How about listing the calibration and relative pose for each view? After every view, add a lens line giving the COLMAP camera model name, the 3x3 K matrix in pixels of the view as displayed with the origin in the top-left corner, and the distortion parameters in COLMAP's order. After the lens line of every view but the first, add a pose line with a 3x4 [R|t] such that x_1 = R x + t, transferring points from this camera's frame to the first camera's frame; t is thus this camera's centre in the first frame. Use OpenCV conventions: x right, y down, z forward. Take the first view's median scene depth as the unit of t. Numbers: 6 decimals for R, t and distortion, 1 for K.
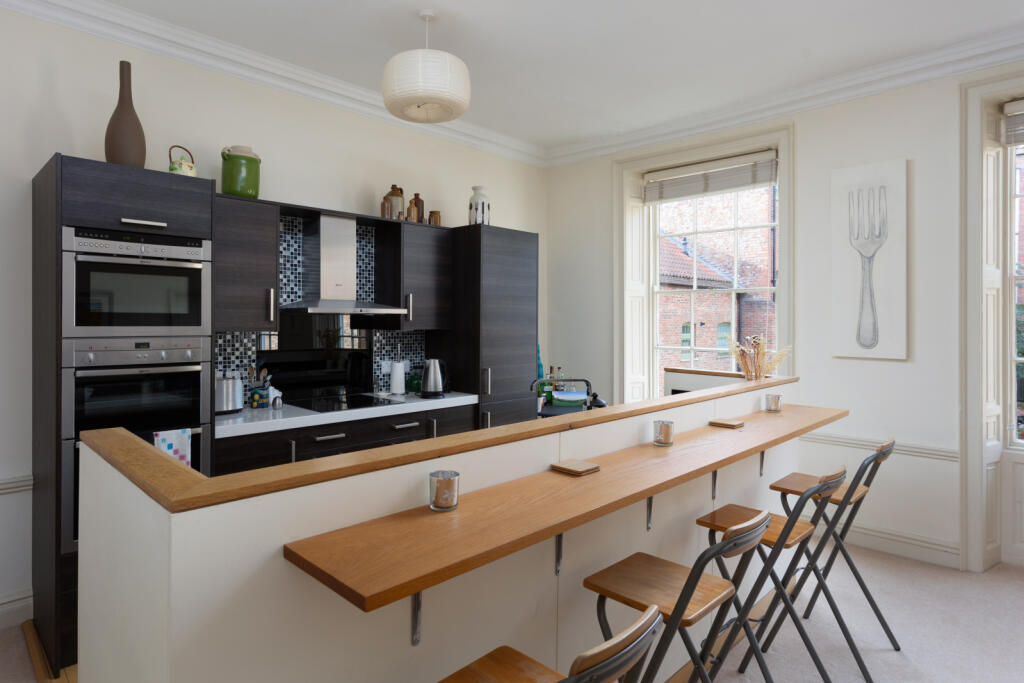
lens RADIAL K [[565.1, 0, 426.1], [0, 565.1, 322.1], [0, 0, 1]] dist [-0.002314, -0.000381]
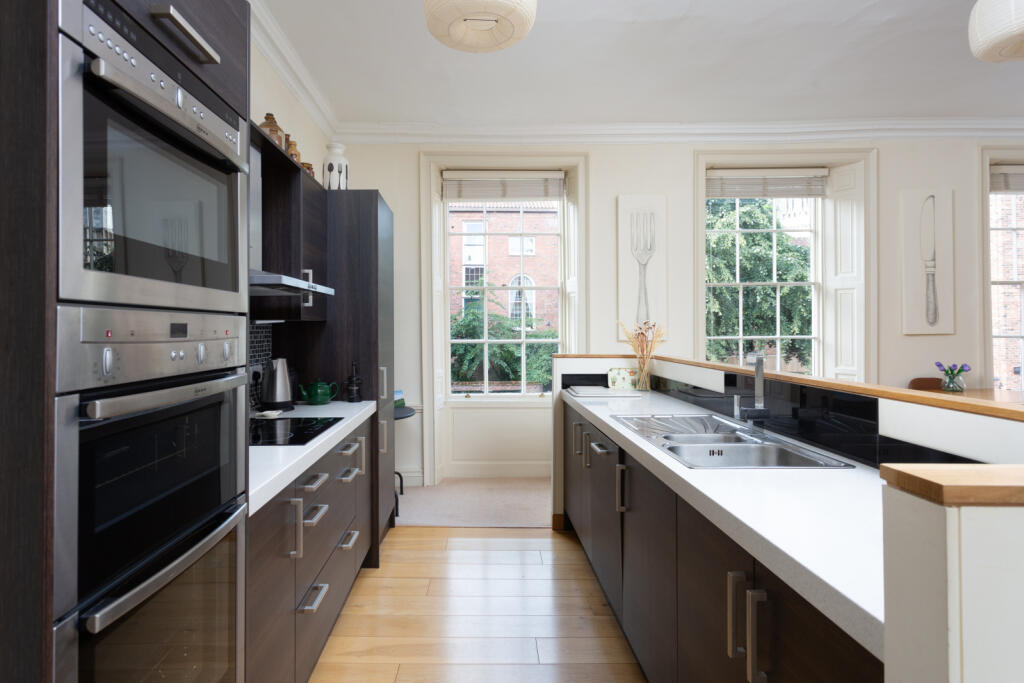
lens RADIAL K [[565.1, 0, 426.1], [0, 565.1, 322.1], [0, 0, 1]] dist [-0.002314, -0.000381]
pose [[0.683713, 0.004220, 0.729739, -0.534067], [0.003929, 0.999948, -0.009463, 0.031413], [-0.729740, 0.009337, 0.683661, 0.452727]]
